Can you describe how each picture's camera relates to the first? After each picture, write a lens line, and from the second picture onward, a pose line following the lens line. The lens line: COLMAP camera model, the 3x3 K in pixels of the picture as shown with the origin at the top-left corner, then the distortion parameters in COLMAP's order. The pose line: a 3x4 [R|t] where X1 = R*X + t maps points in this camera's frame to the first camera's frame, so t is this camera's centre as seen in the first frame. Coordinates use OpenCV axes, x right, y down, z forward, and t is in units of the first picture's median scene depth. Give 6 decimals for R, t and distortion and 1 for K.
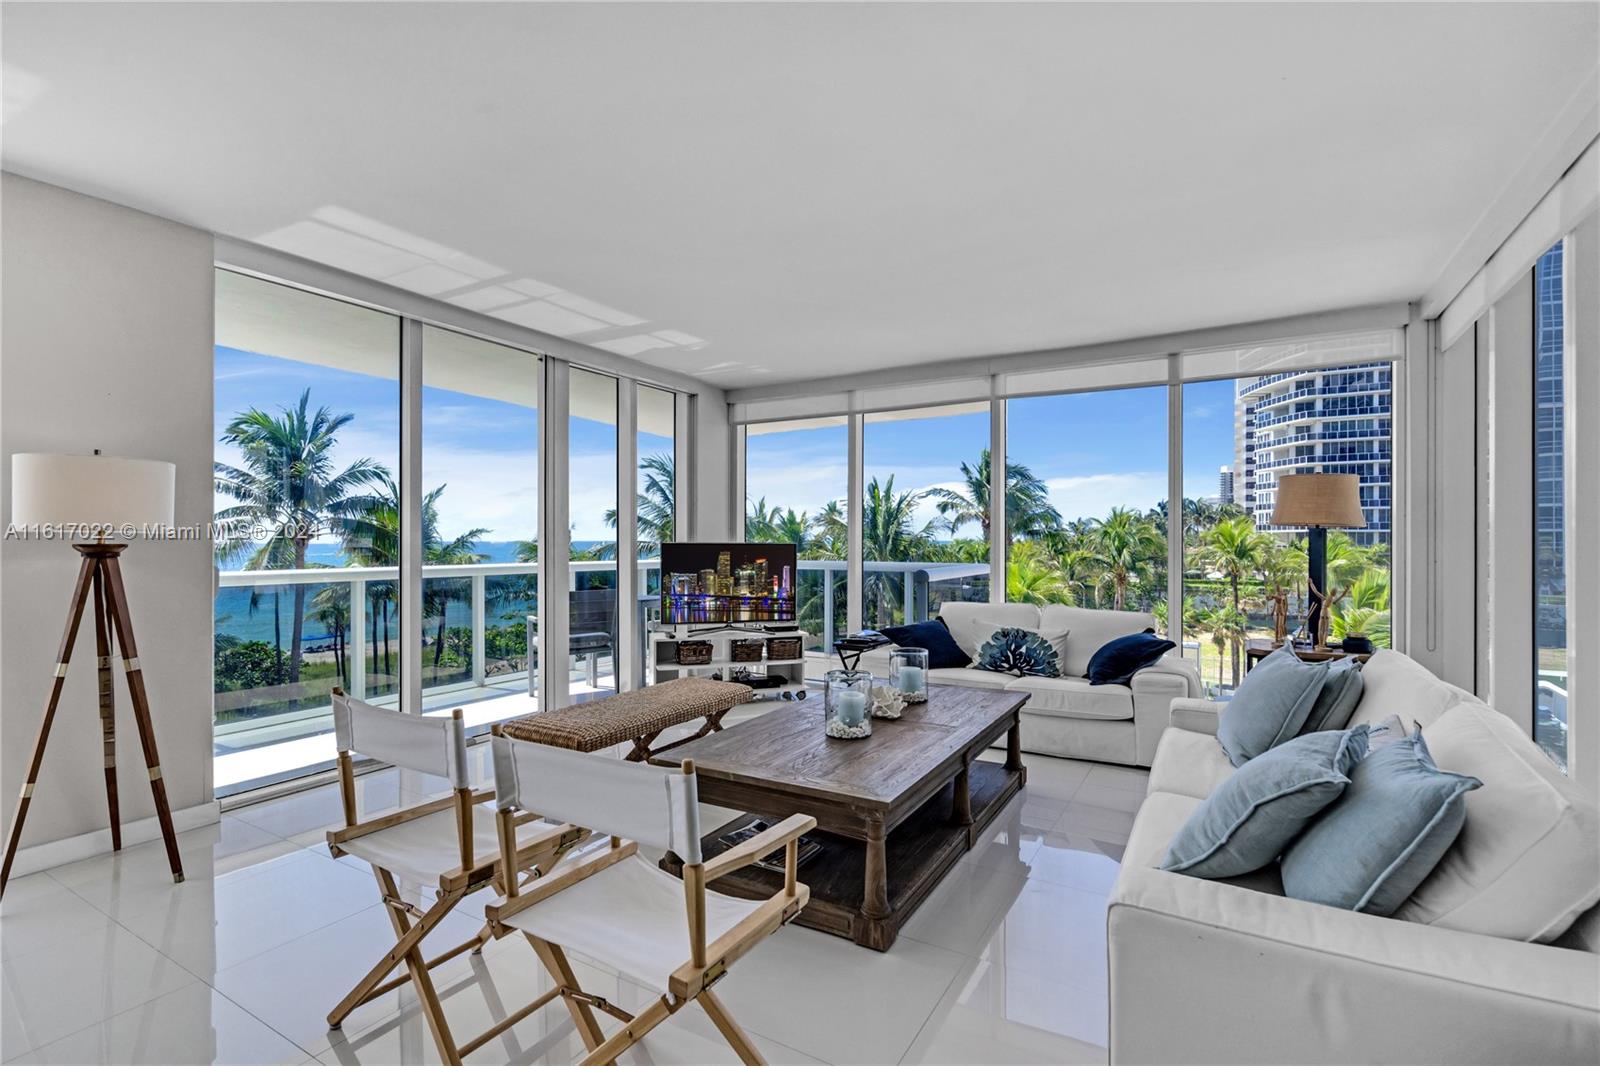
lens RADIAL K [[741.7, 0, 799.5], [0, 741.7, 540.0], [0, 0, 1]] dist [-0.001346, 0.000237]
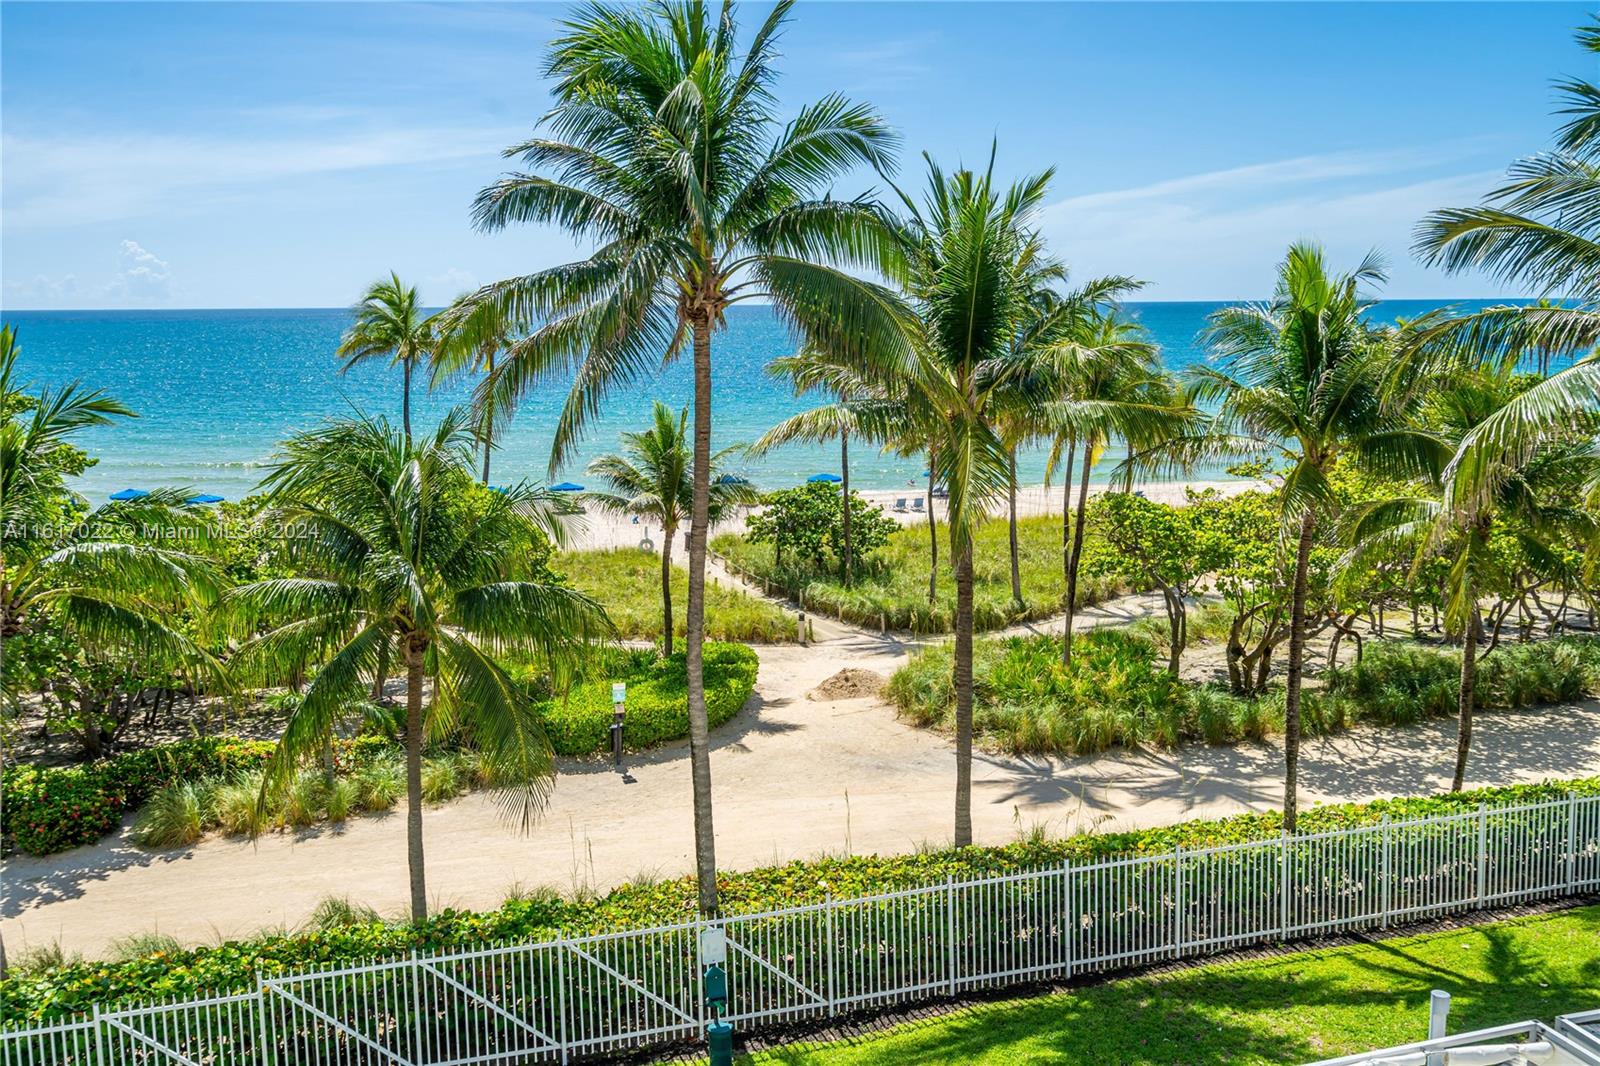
lens RADIAL K [[1390.5, 0, 801.7], [0, 1390.5, 535.5], [0, 0, 1]] dist [0.003131, 0.007808]
pose [[0.746831, 0.105057, -0.656663, -0.104143], [0.007035, 0.986139, 0.165770, -0.008189], [0.664977, -0.128421, 0.735740, 0.692020]]
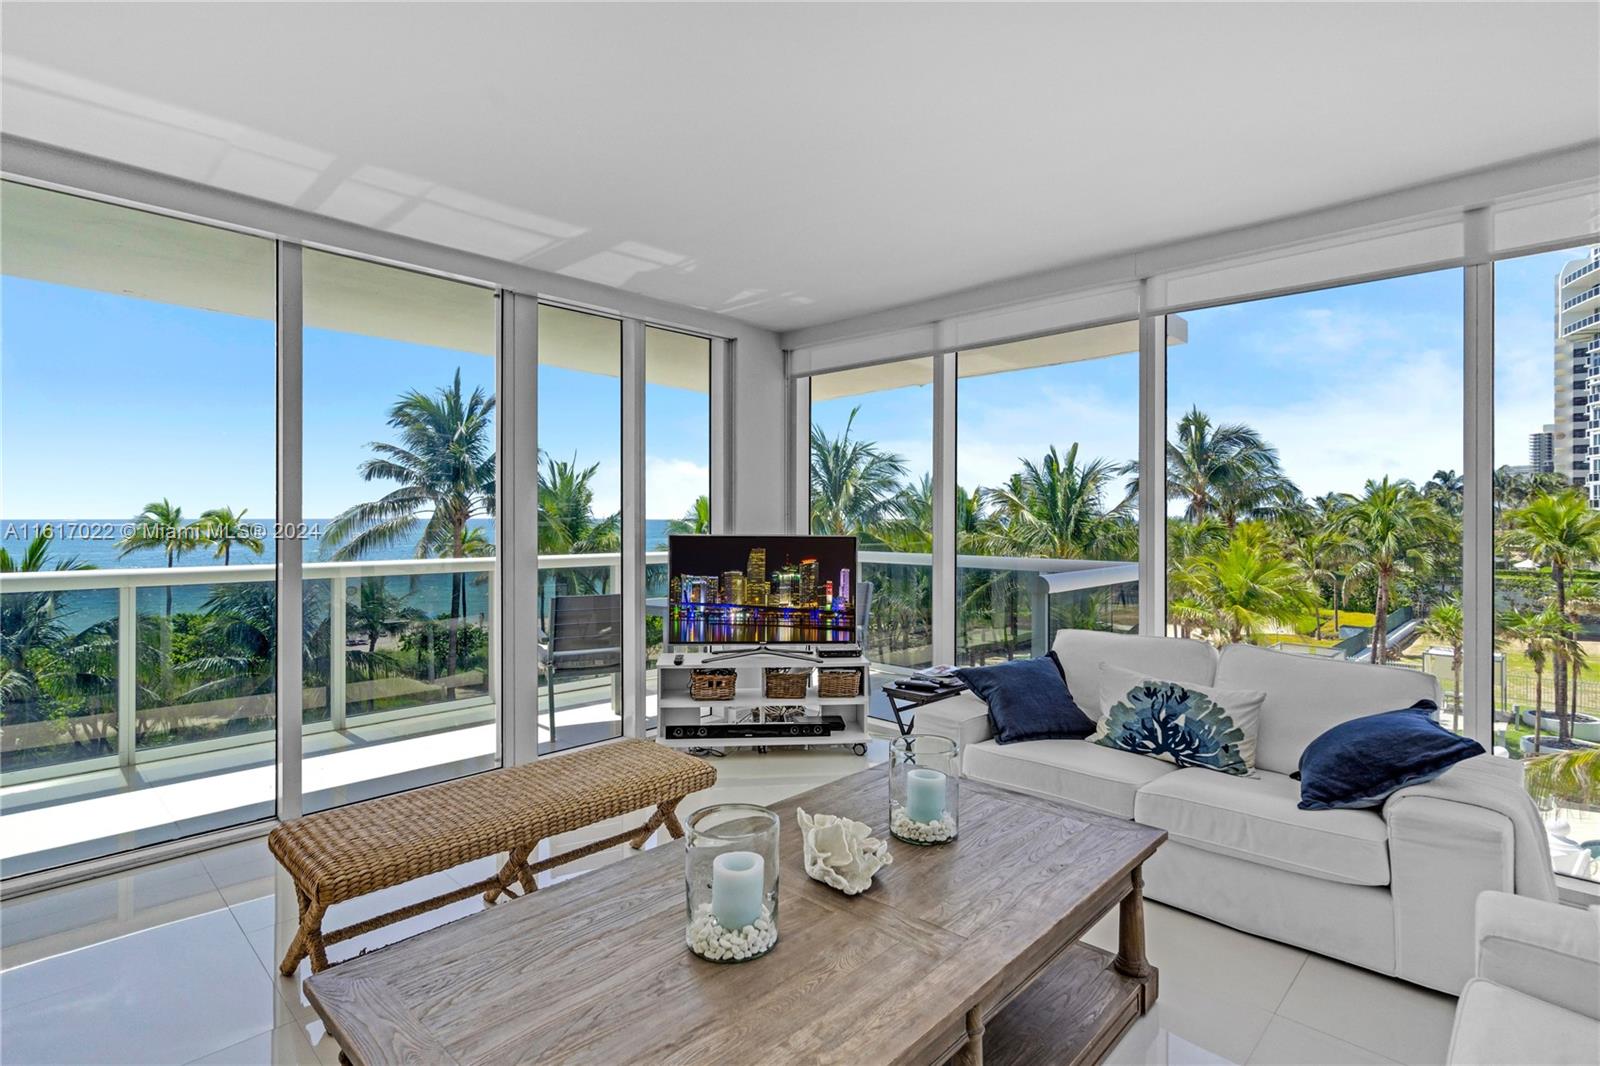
lens RADIAL K [[783.4, 0, 794.7], [0, 783.4, 516.0], [0, 0, 1]] dist [0.001506, 0.000146]
pose [[0.971683, 0.000939, -0.236288, 0.052203], [-0.001547, 0.999996, -0.002387, -0.005783], [0.236285, 0.002685, 0.971680, 0.109101]]
